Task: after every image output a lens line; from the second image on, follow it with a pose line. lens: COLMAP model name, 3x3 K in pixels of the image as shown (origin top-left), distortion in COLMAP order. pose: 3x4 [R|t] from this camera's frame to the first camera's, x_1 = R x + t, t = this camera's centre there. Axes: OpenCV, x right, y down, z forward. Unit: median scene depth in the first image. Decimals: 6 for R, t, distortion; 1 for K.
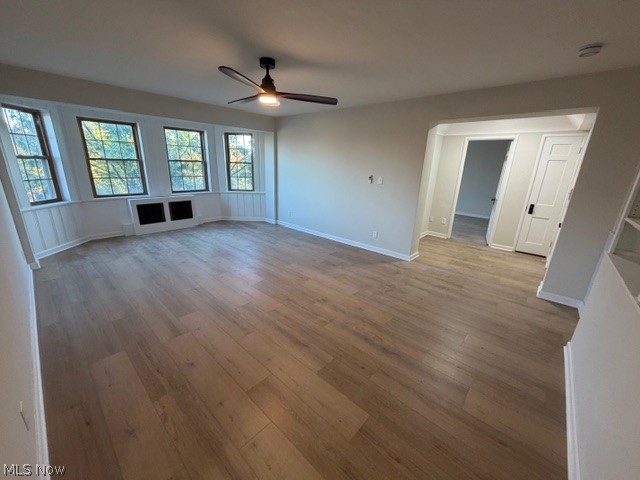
lens RADIAL K [[256.6, 0, 320.0], [0, 256.6, 240.0], [0, 0, 1]] dist [-0.001103, 0.000240]
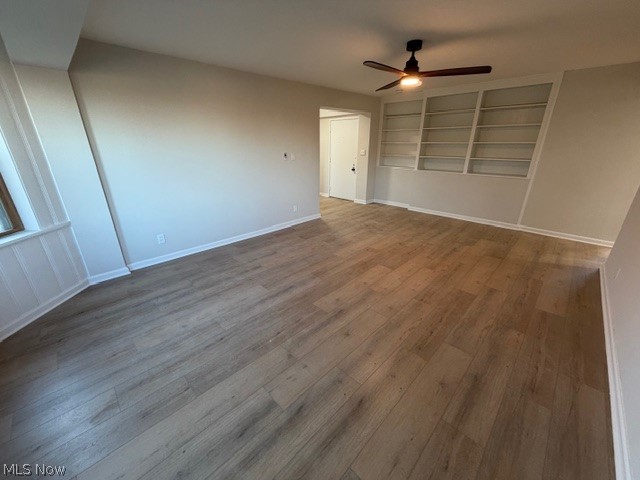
lens RADIAL K [[256.6, 0, 320.0], [0, 256.6, 240.0], [0, 0, 1]] dist [-0.001103, 0.000240]
pose [[0.036646, -0.386974, 0.921362, -0.960415], [0.291877, 0.885924, 0.360480, -0.308023], [-0.955753, 0.255715, 0.145414, 0.920799]]
